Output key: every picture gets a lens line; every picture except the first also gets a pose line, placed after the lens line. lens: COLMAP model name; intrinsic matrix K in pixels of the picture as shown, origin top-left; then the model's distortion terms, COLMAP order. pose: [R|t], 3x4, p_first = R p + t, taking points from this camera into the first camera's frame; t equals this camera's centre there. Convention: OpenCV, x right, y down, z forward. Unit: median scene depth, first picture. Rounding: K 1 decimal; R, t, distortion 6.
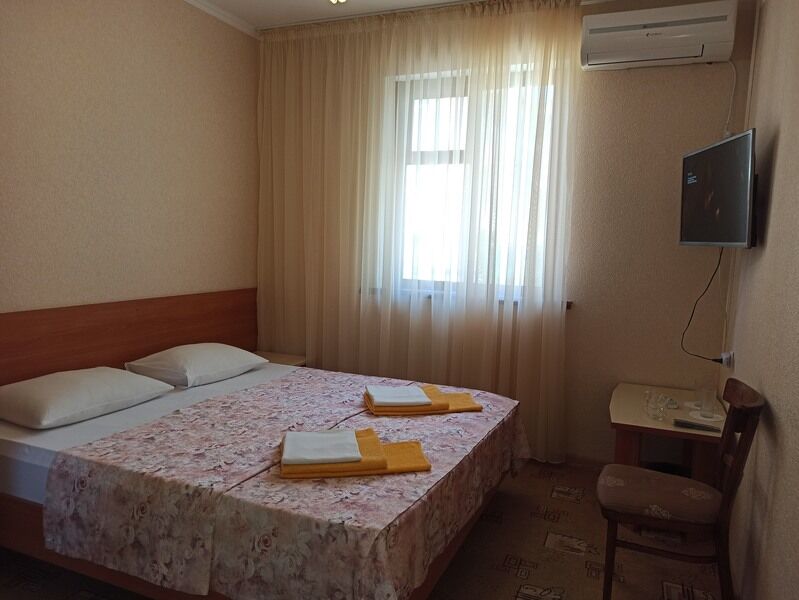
lens RADIAL K [[590.4, 0, 399.5], [0, 590.4, 300.0], [0, 0, 1]] dist [0.000026, -0.000096]
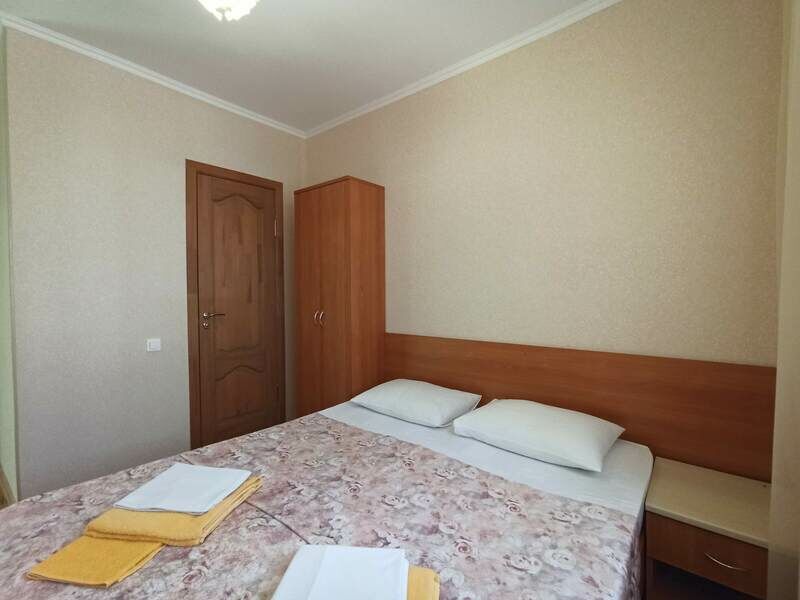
lens RADIAL K [[365.3, 0, 403.8], [0, 365.3, 298.0], [0, 0, 1]] dist [-0.038827, 0.029486]
pose [[-0.279675, -0.012726, -0.960010, 0.270189], [-0.099891, 0.994871, 0.015913, -0.083703], [0.954884, 0.100347, -0.279512, 1.177078]]
